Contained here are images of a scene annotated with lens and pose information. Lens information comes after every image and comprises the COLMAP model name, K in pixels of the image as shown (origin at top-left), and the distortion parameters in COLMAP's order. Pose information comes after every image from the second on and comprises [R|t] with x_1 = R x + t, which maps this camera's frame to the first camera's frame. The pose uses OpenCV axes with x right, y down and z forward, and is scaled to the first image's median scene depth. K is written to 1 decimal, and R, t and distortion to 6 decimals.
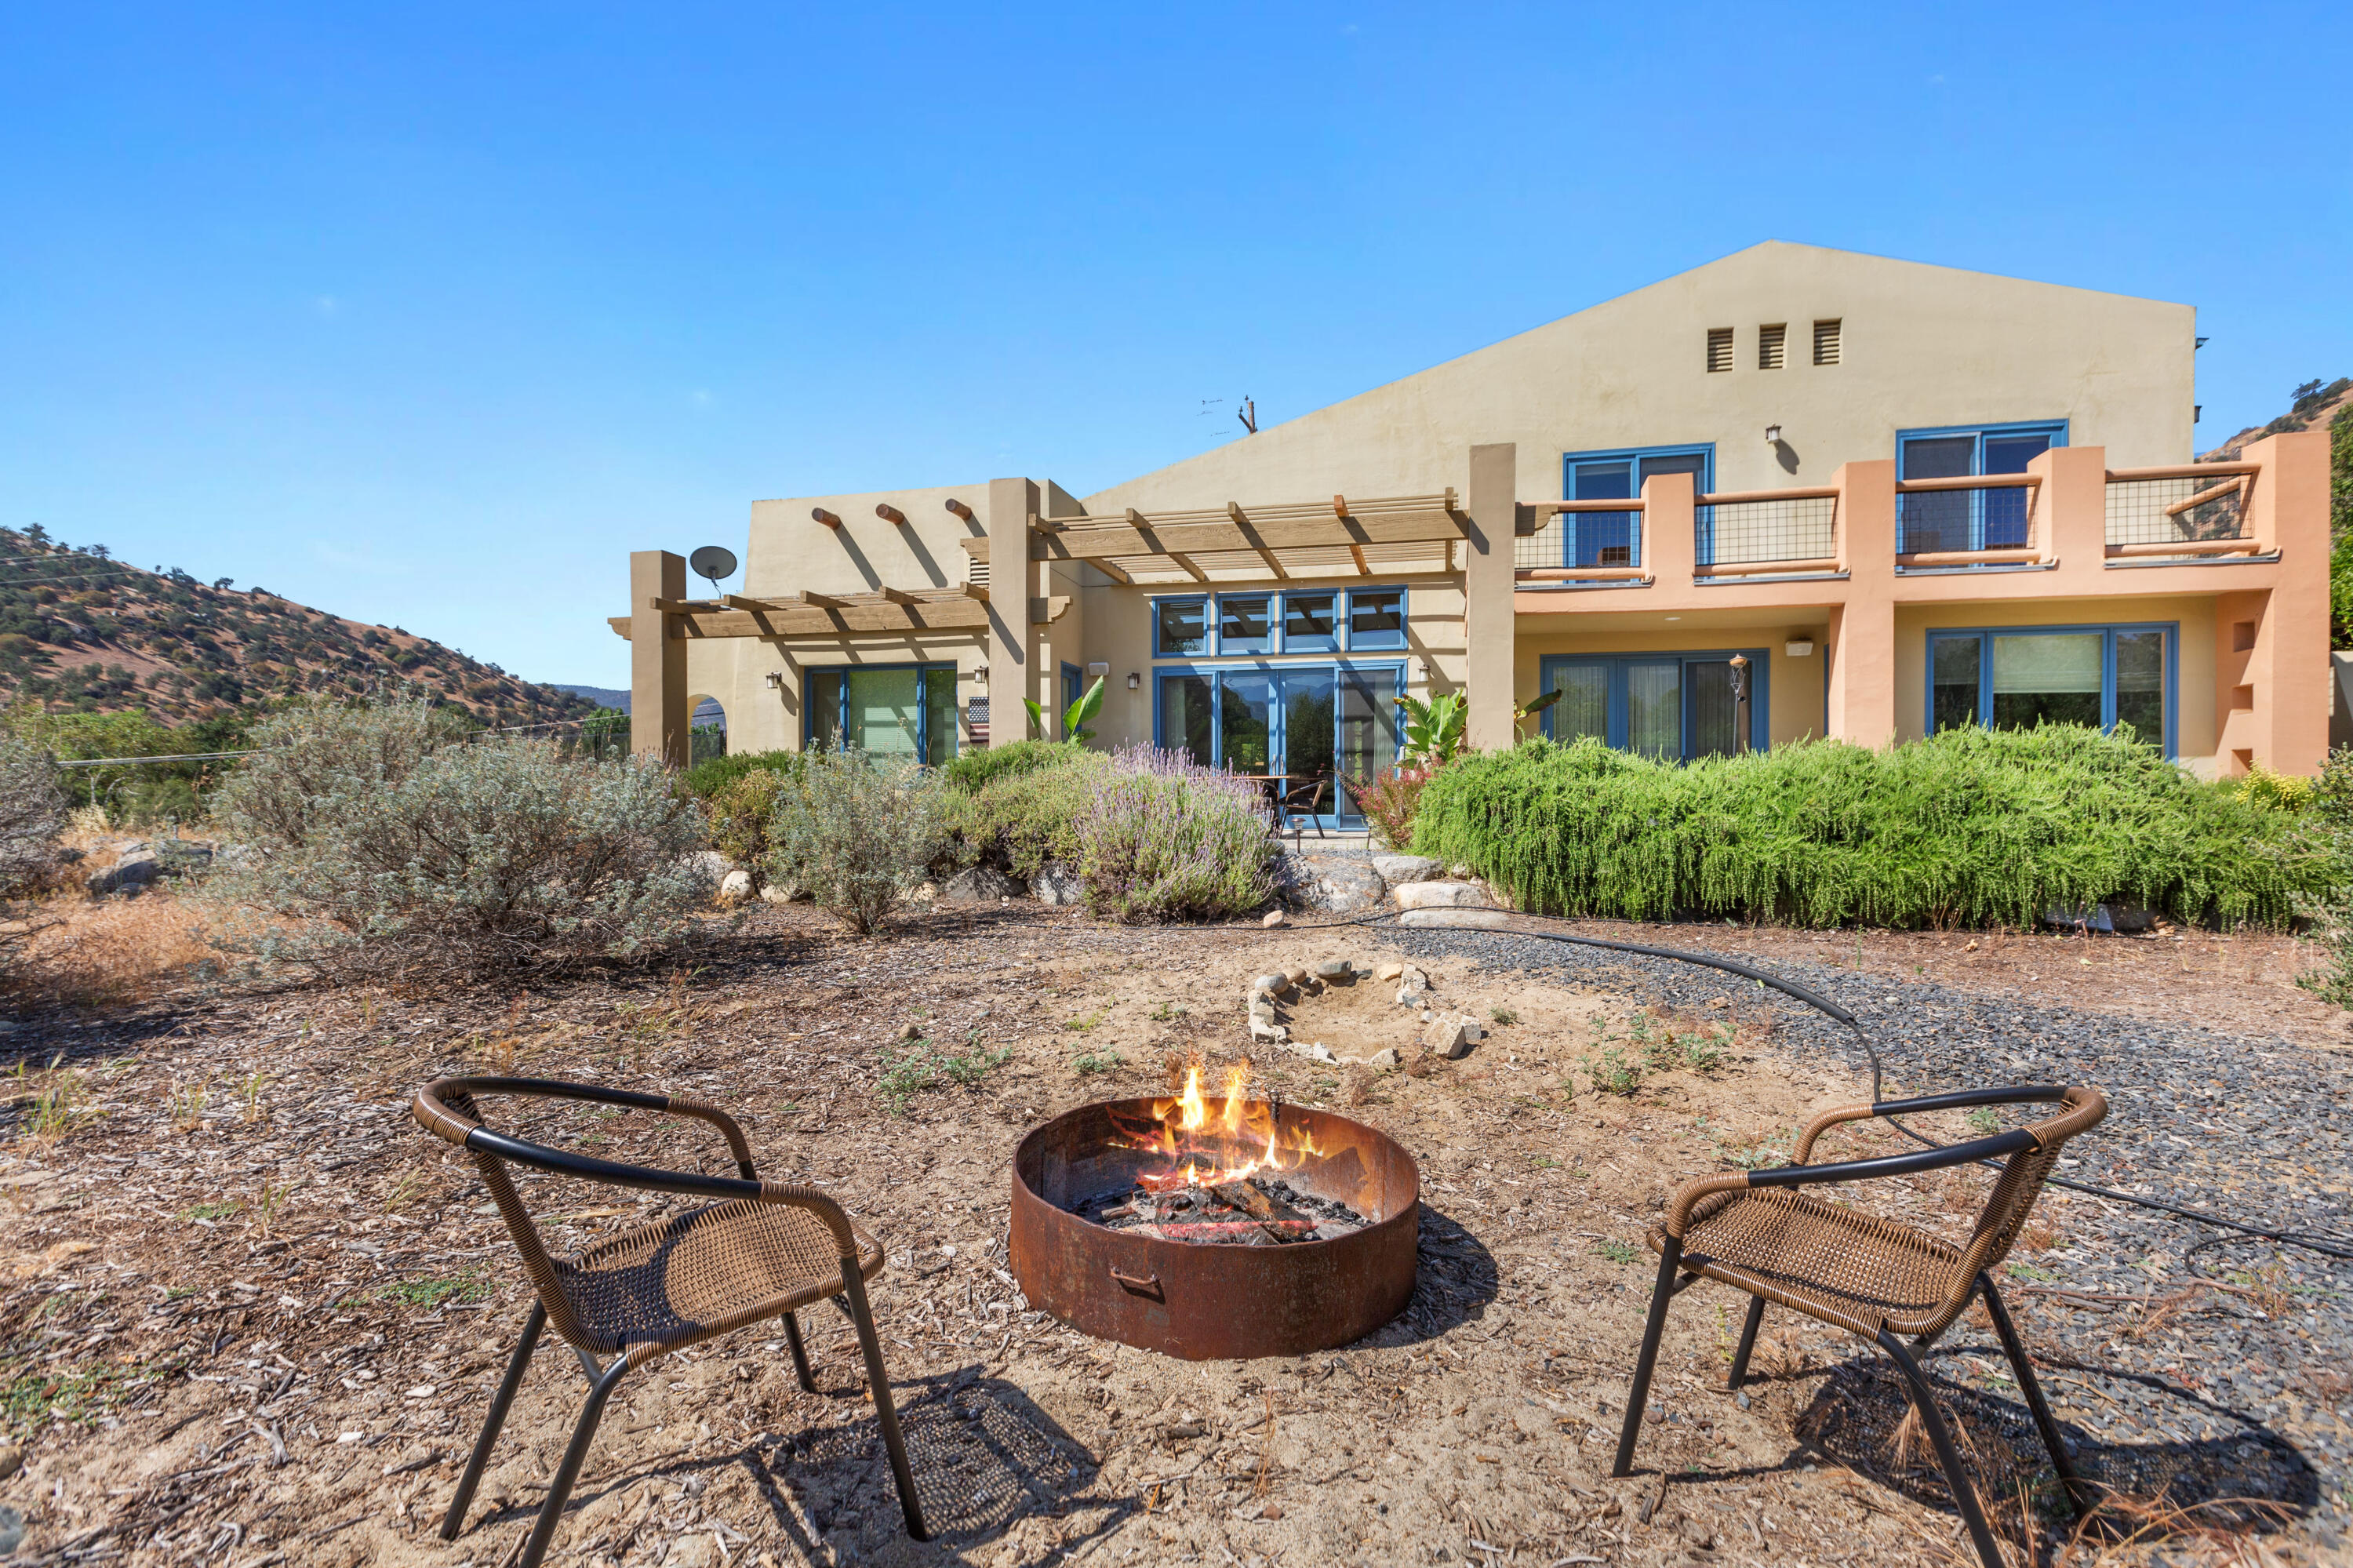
lens RADIAL K [[1040.4, 0, 1170.8], [0, 1040.4, 799.7], [0, 0, 1]] dist [-0.000813, -0.000883]
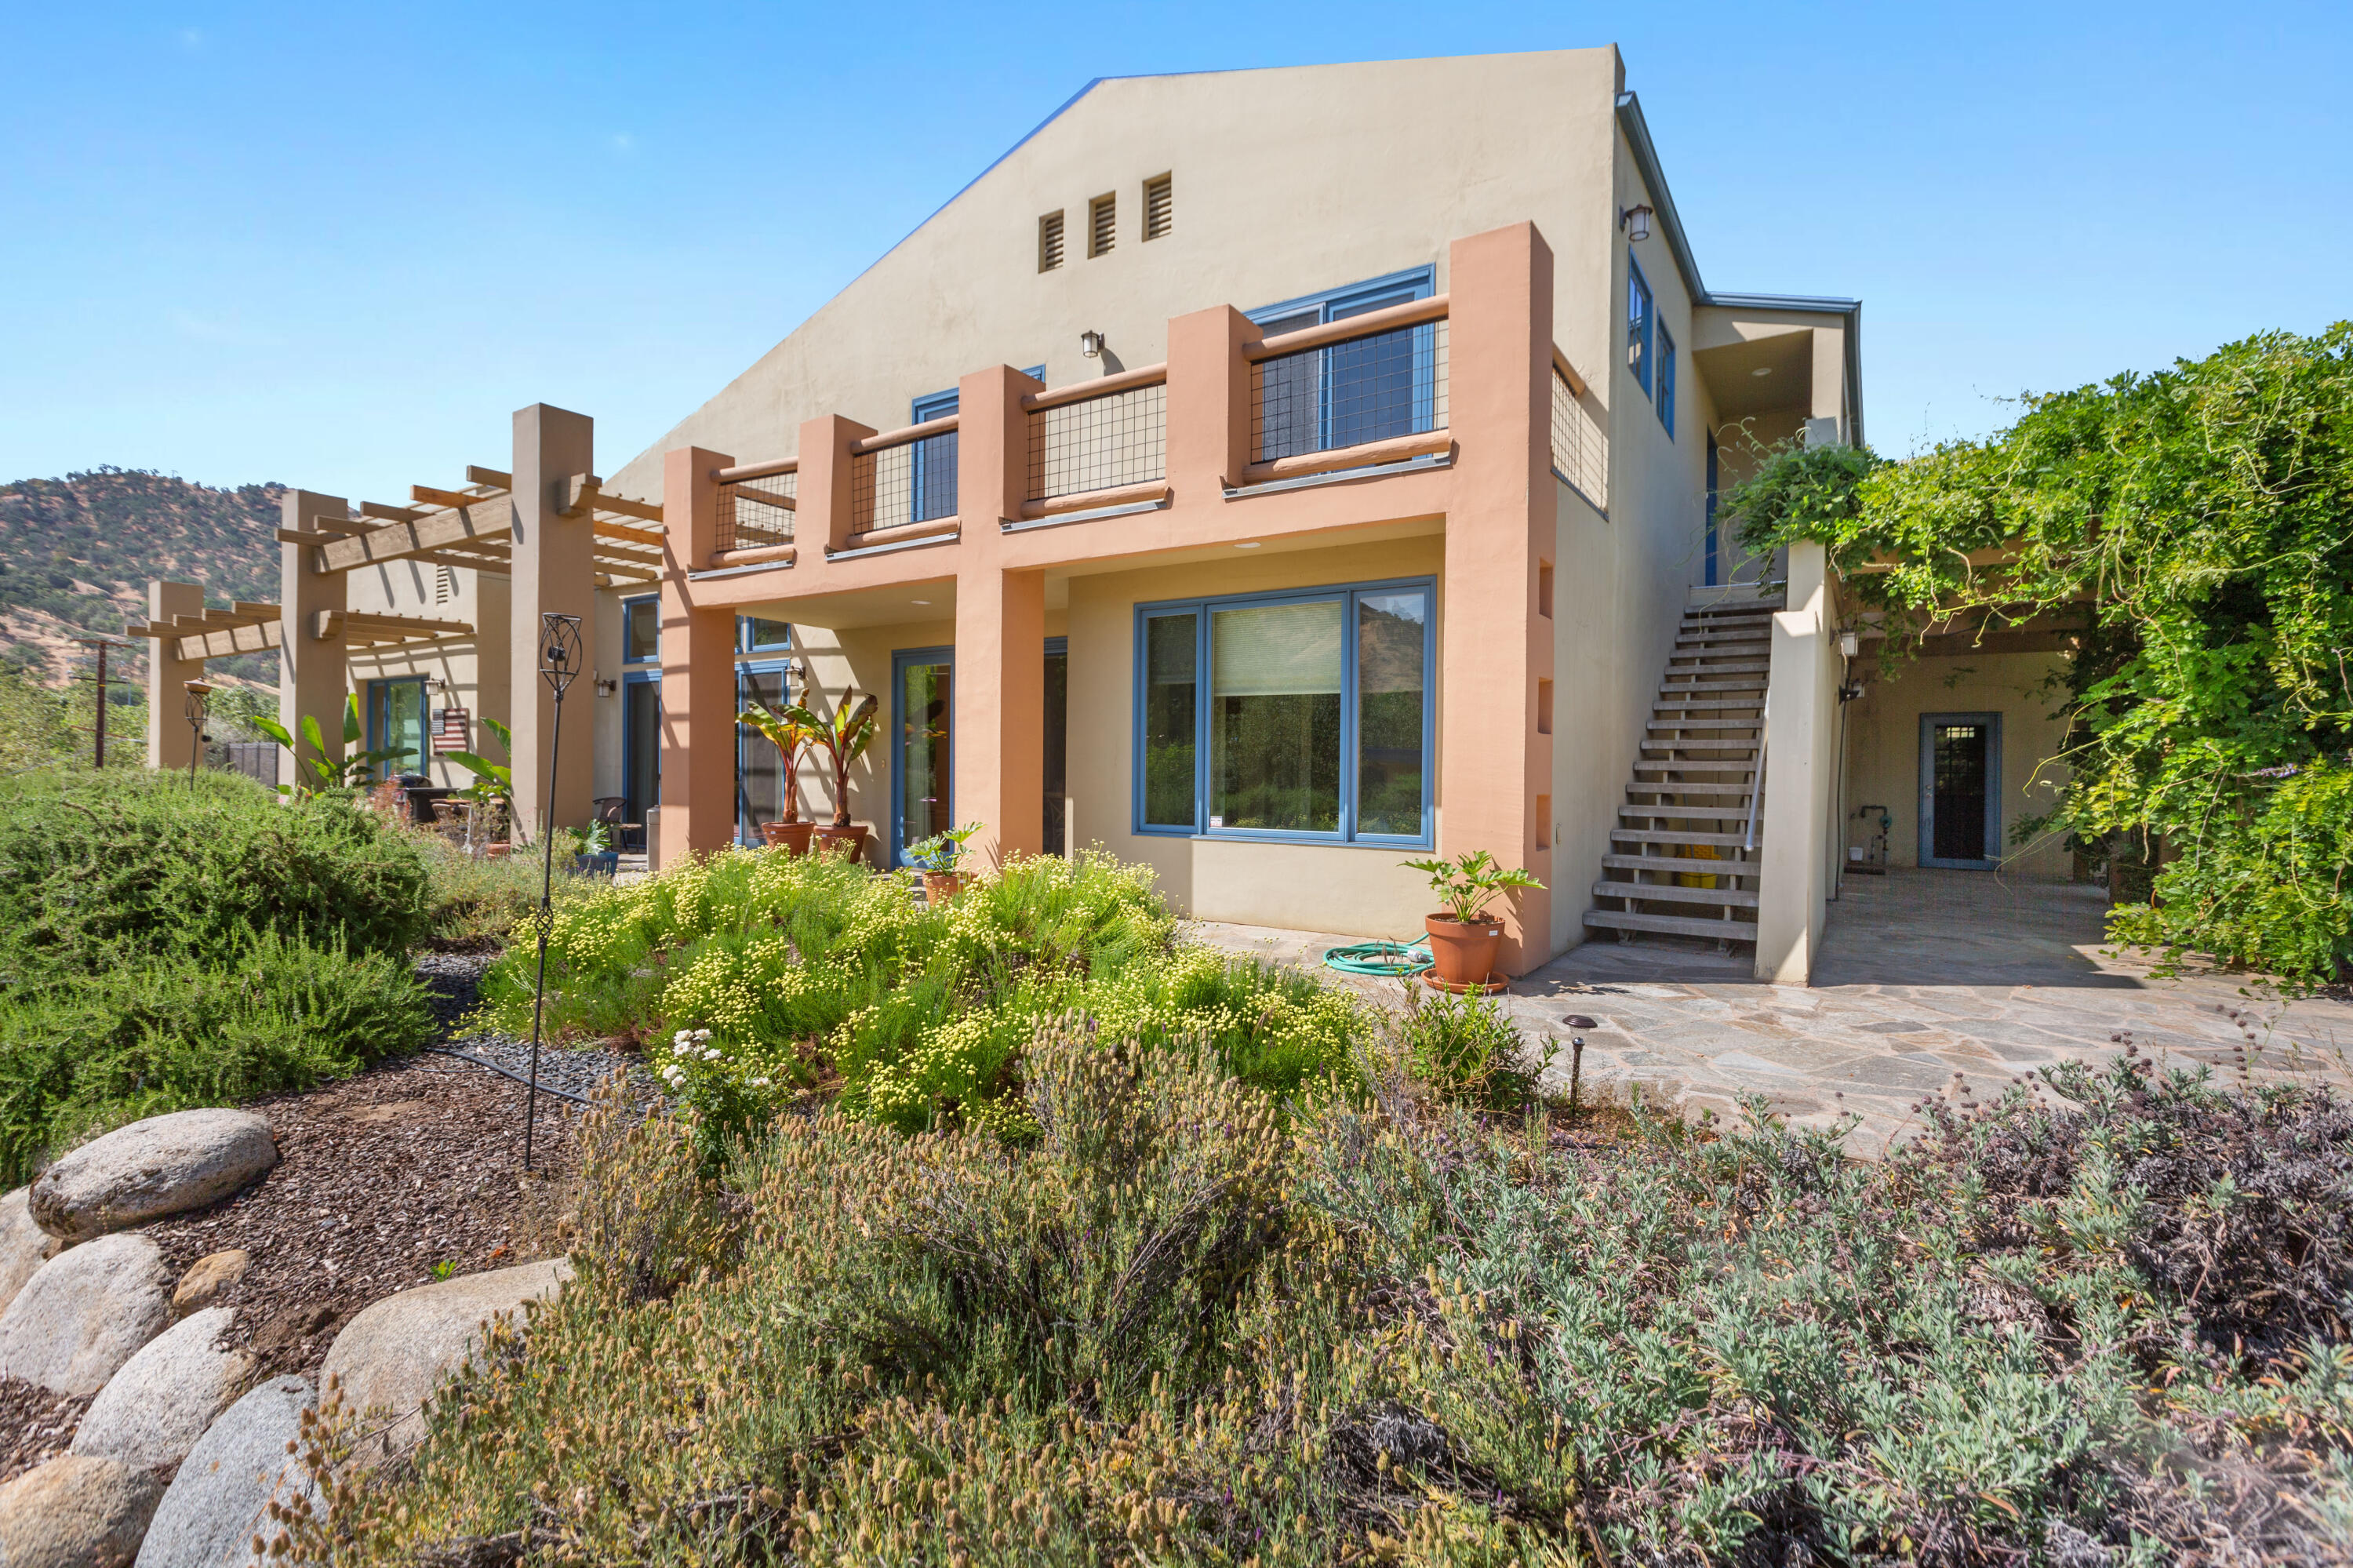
lens RADIAL K [[1040.4, 0, 1170.8], [0, 1040.4, 799.7], [0, 0, 1]] dist [-0.000813, -0.000883]
pose [[0.941049, 0.020101, -0.337672, 0.881093], [-0.018269, 0.999796, 0.008603, -0.035317], [0.337777, -0.001927, 0.941224, 0.318370]]
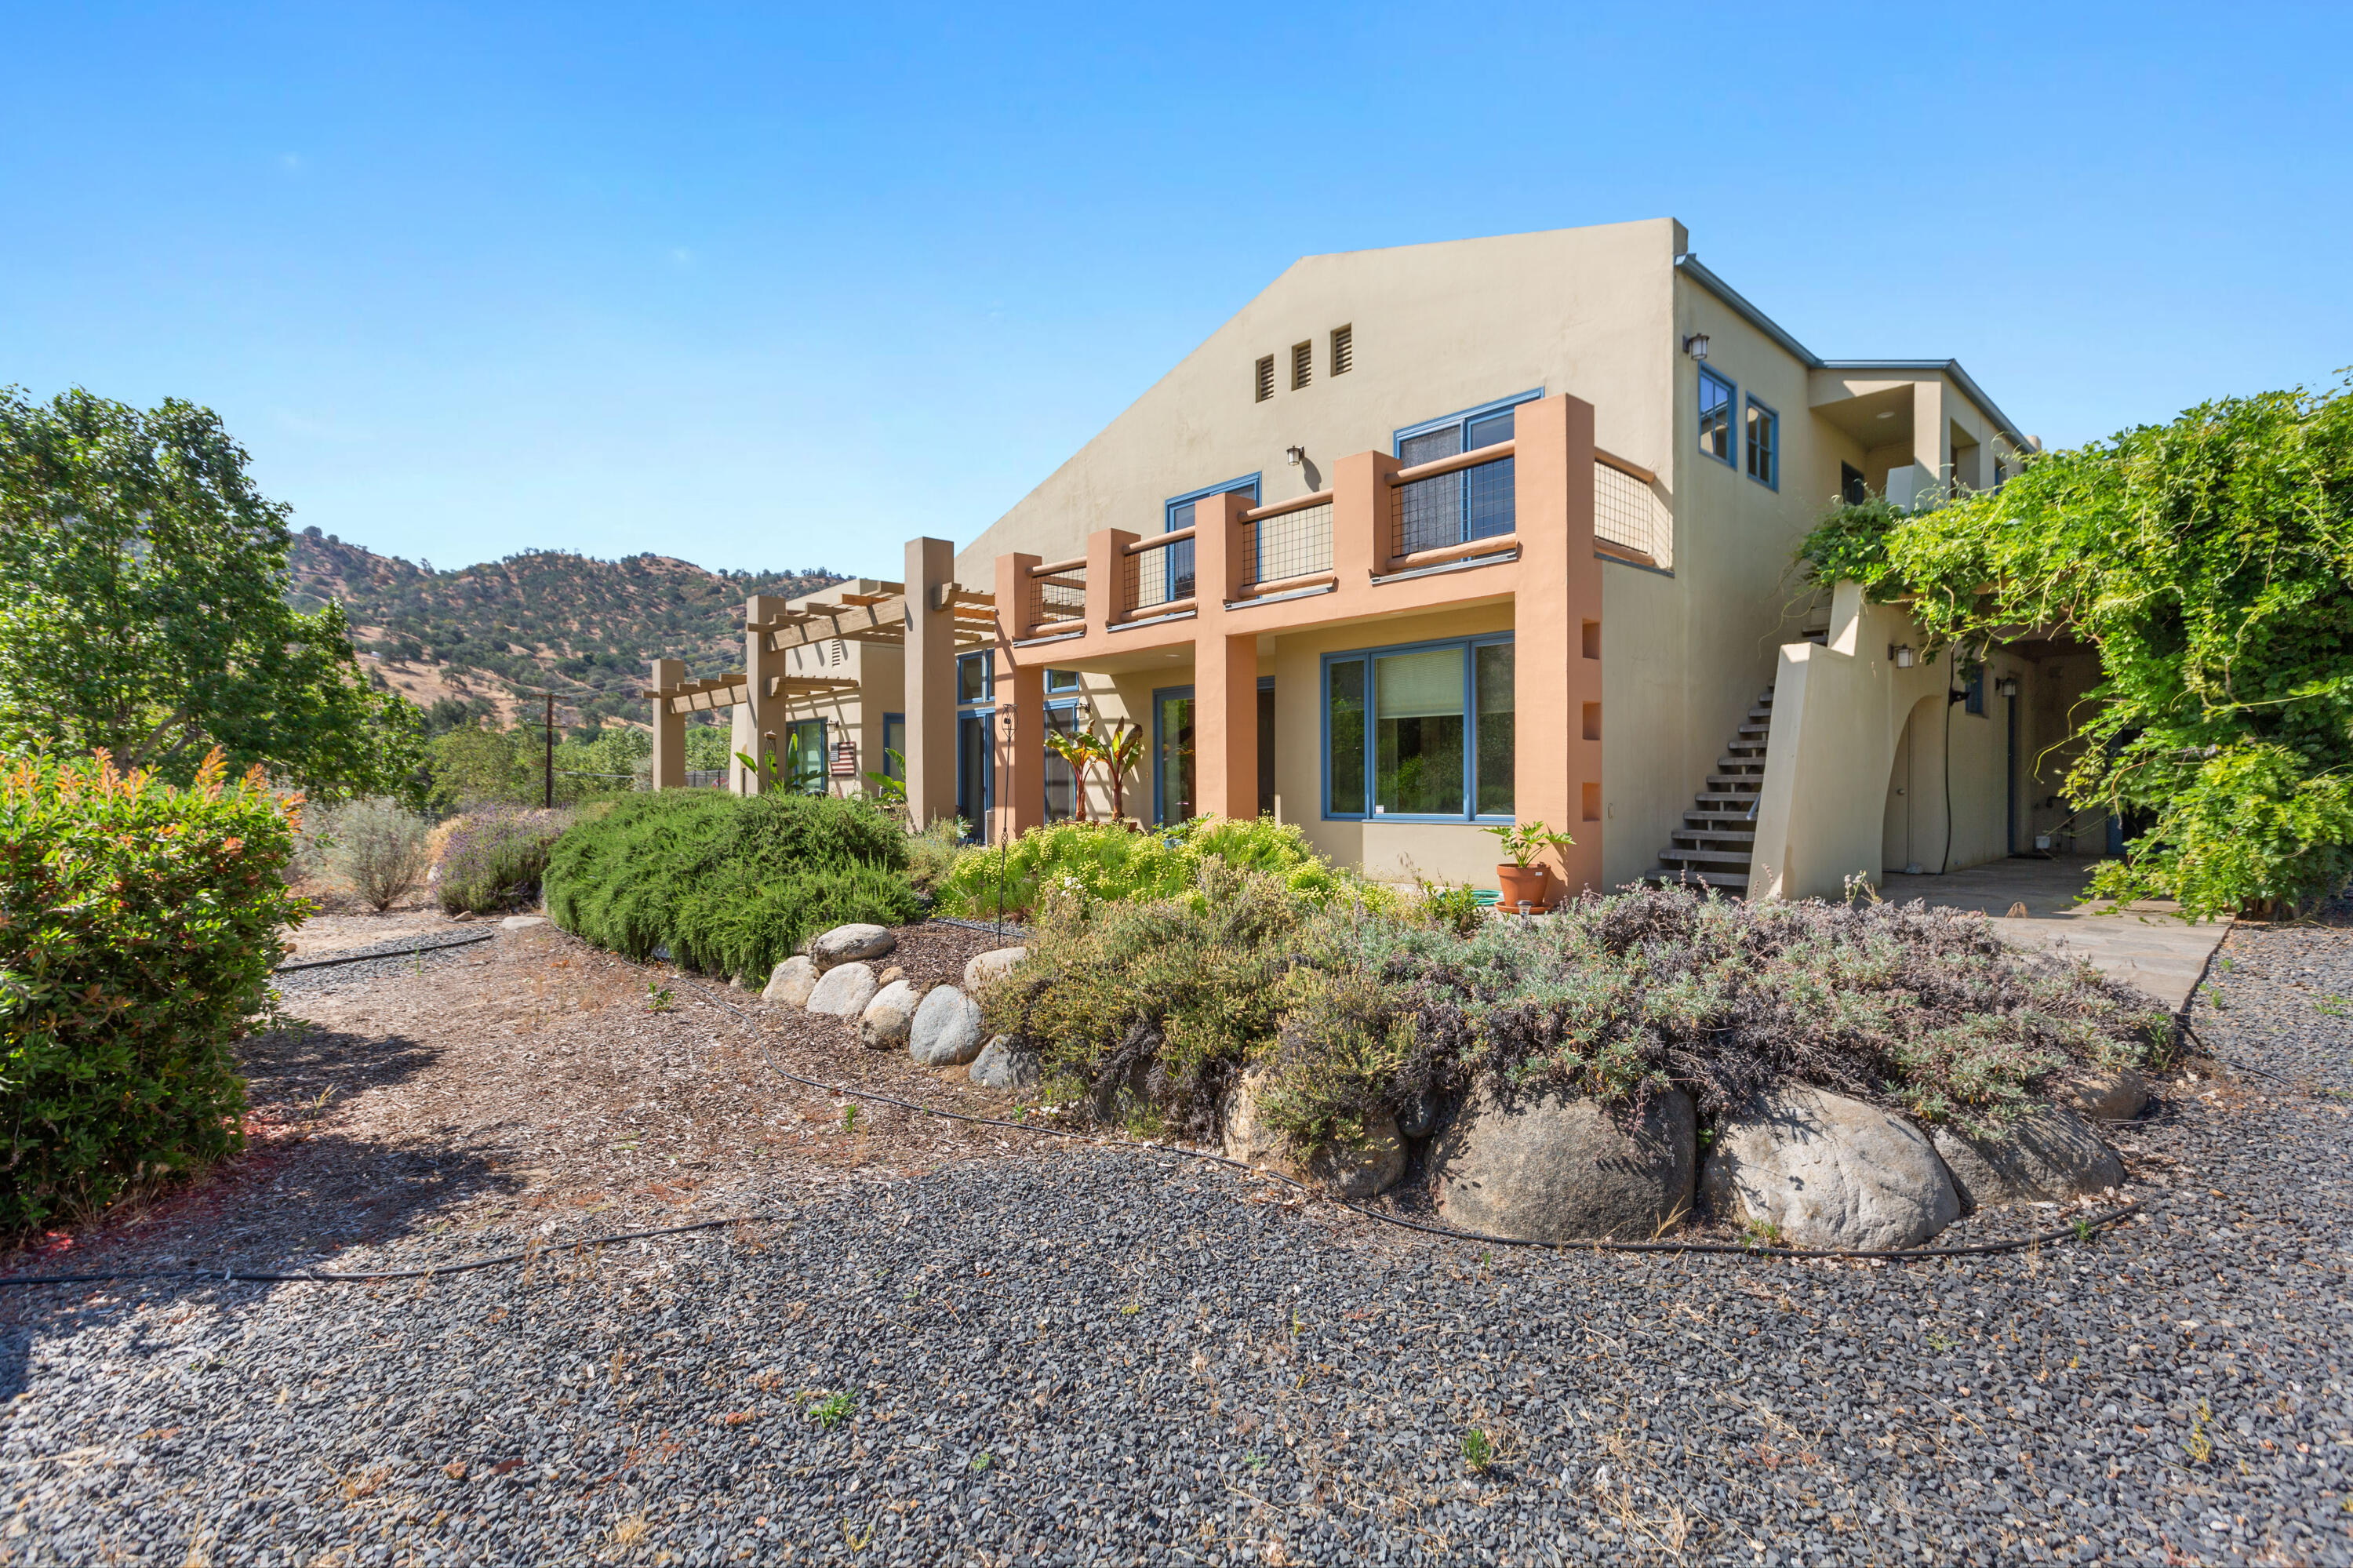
lens RADIAL K [[1040.4, 0, 1170.8], [0, 1040.4, 799.7], [0, 0, 1]] dist [-0.000813, -0.000883]
pose [[0.829564, 0.002047, -0.558408, 1.024450], [-0.003891, 0.999990, -0.002115, -0.023569], [0.558398, 0.003927, 0.829564, 0.116085]]
